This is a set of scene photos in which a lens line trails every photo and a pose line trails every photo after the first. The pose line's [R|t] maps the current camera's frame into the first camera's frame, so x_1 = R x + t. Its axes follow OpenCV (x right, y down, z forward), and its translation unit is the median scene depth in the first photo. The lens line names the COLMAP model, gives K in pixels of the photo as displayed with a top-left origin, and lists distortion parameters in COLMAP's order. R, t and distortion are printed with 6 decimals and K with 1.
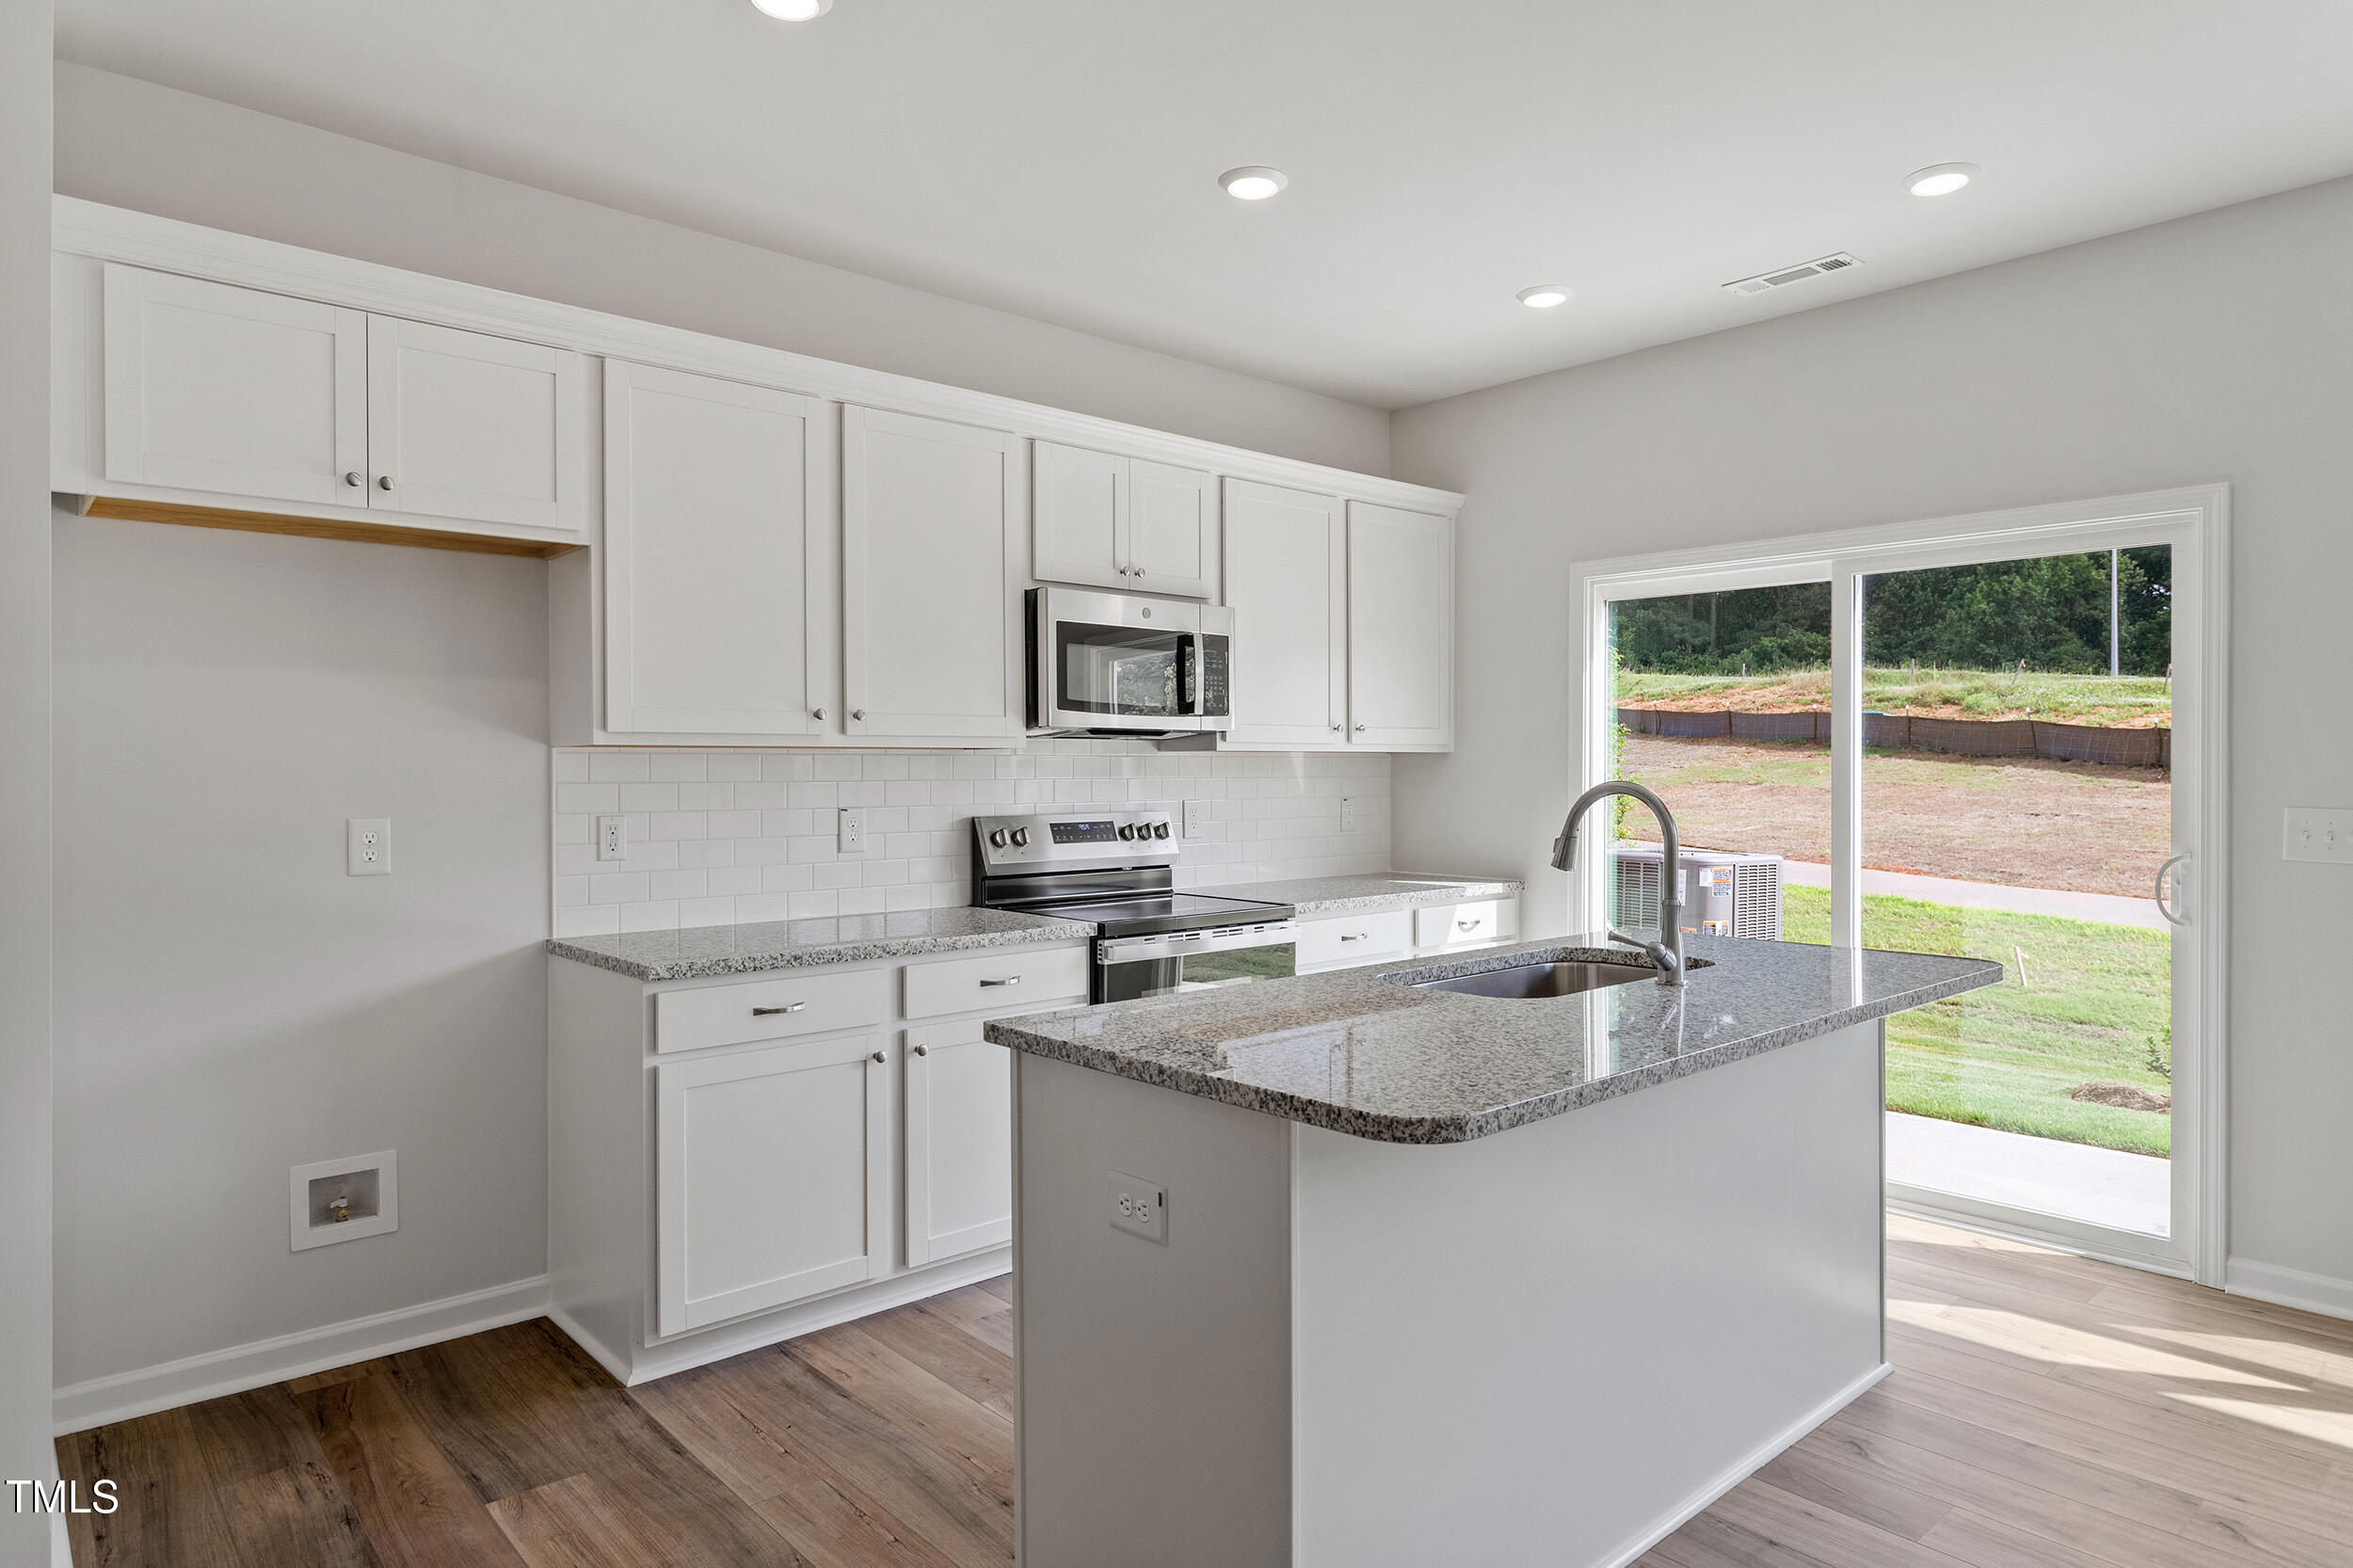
lens RADIAL K [[1386.0, 0, 1167.8], [0, 1386.0, 774.2], [0, 0, 1]] dist [0.000752, -0.000068]
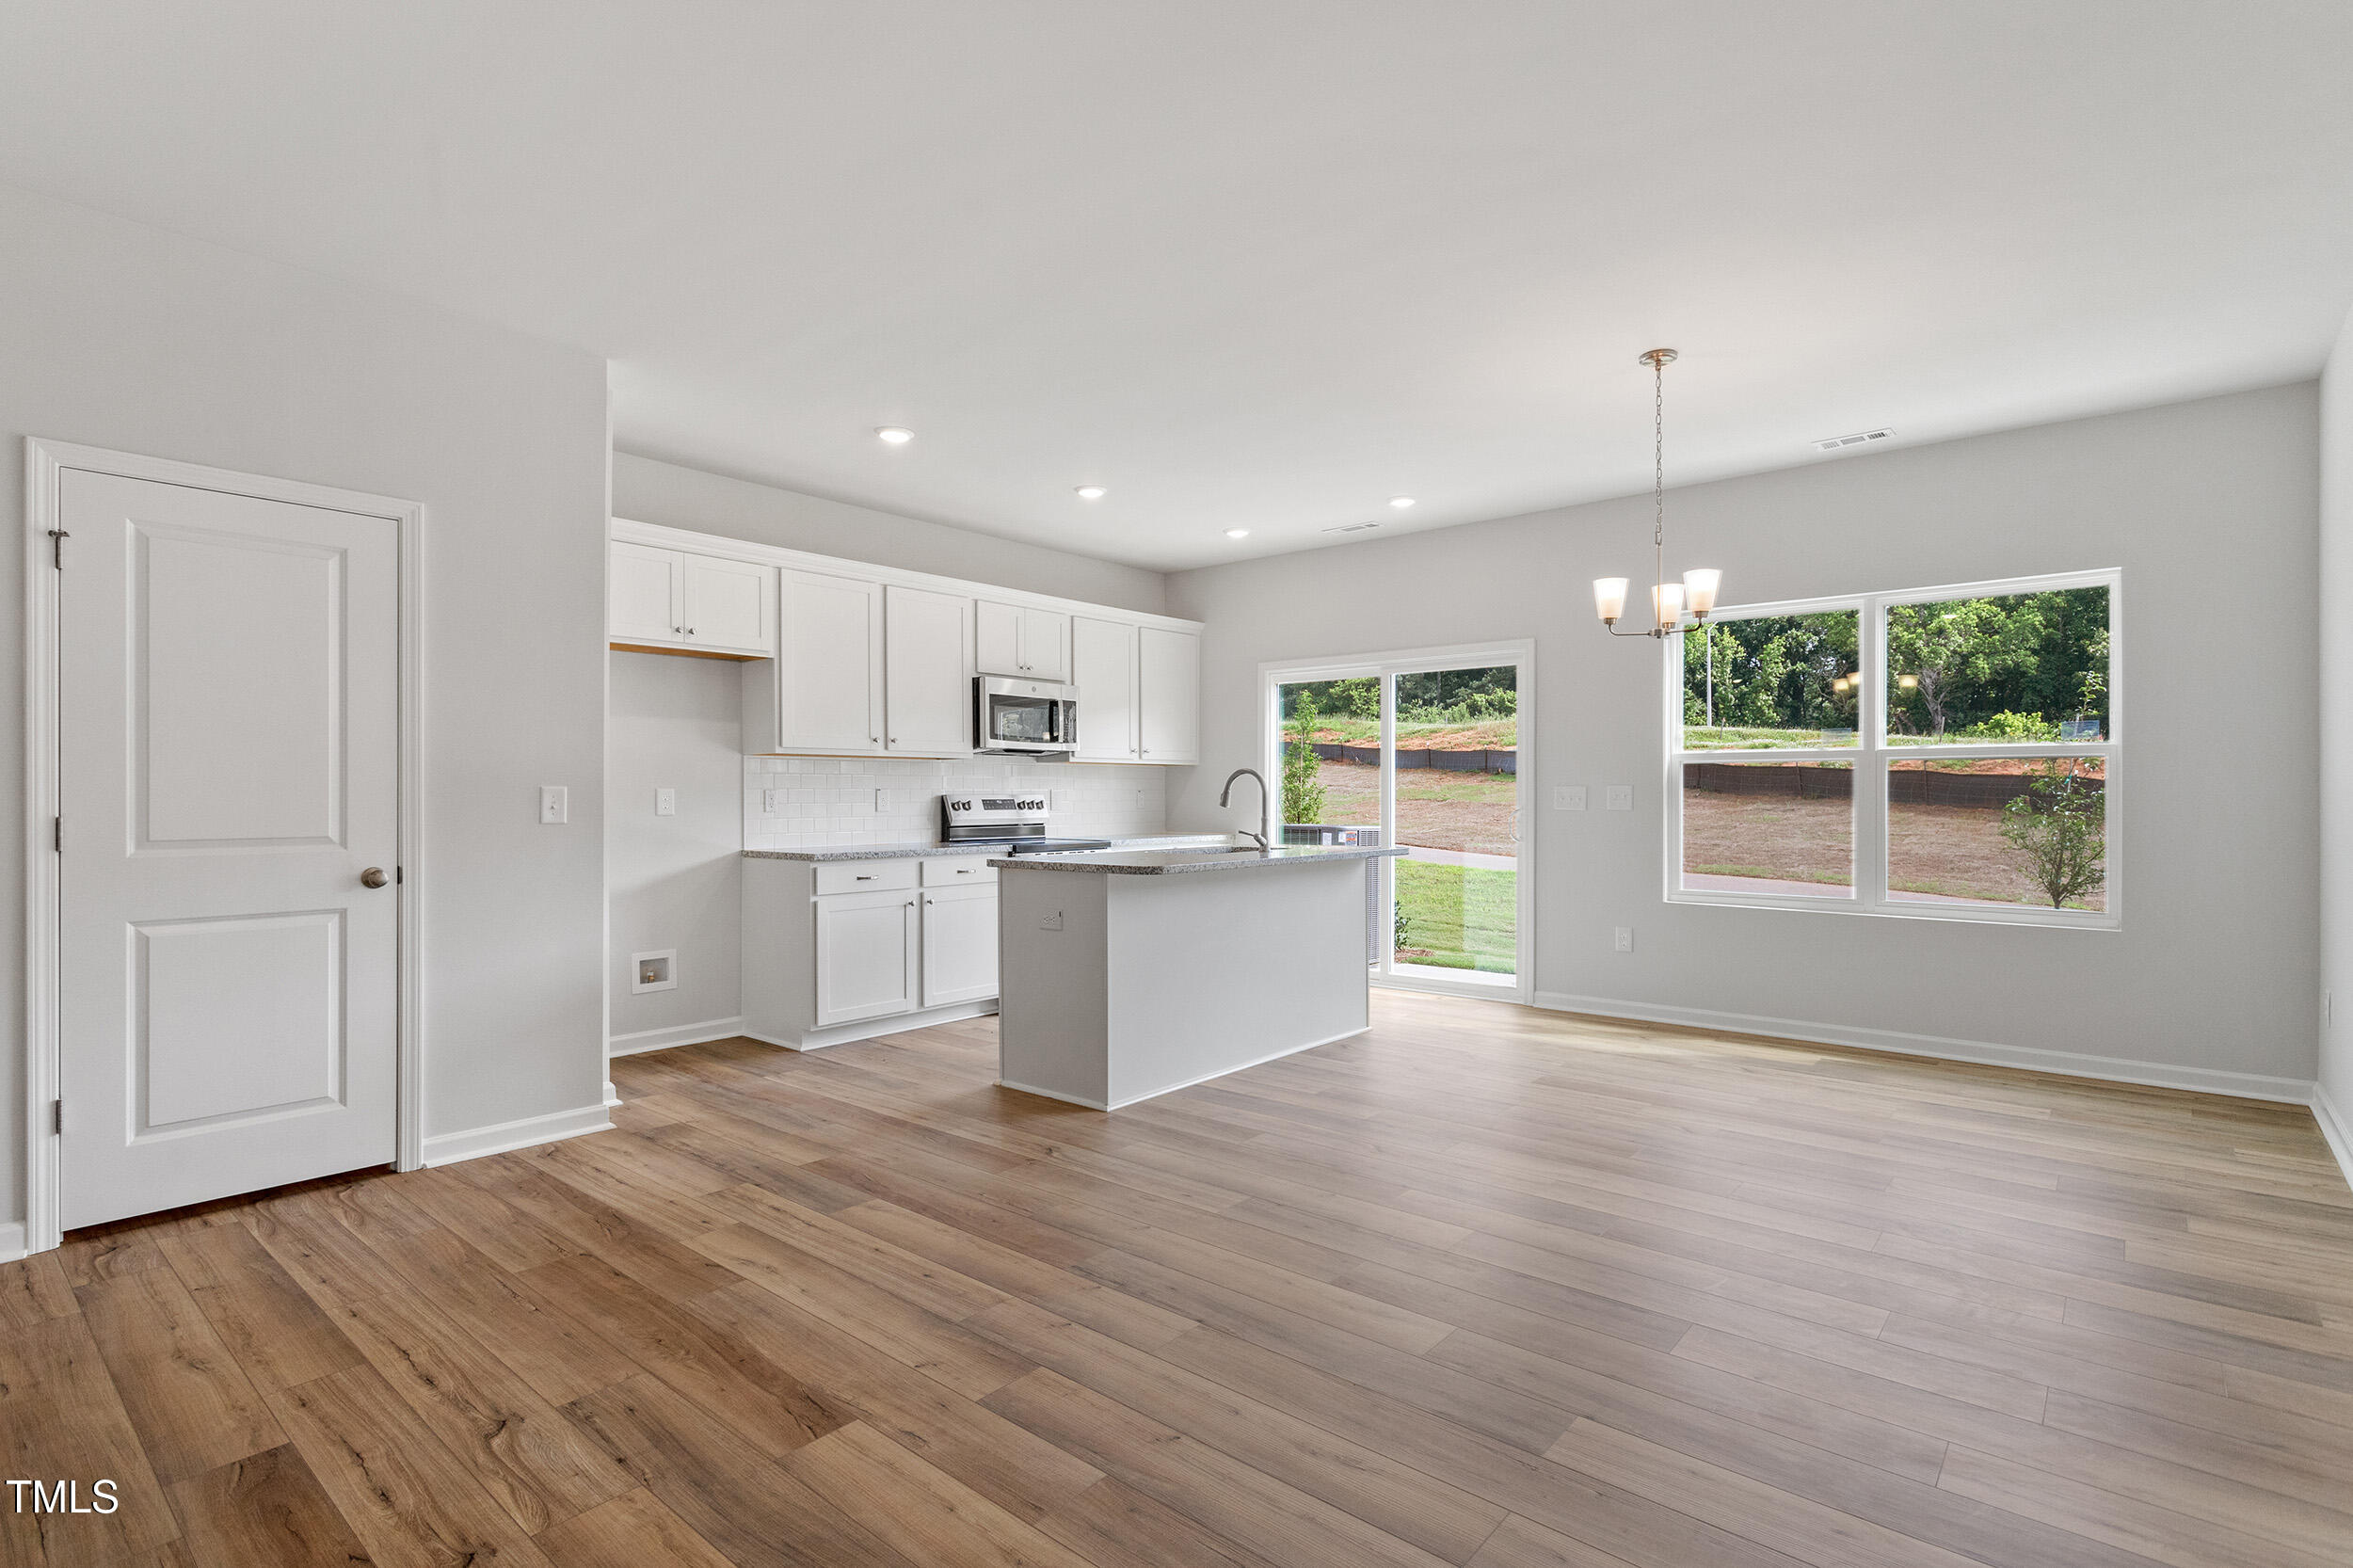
lens RADIAL K [[1129.4, 0, 1170.3], [0, 1129.4, 793.1], [0, 0, 1]] dist [0.001699, 0.000484]
pose [[0.990070, -0.000791, 0.140574, -0.051027], [0.001736, 0.999977, -0.006601, 0.040867], [-0.140565, 0.006779, 0.990048, -0.614574]]
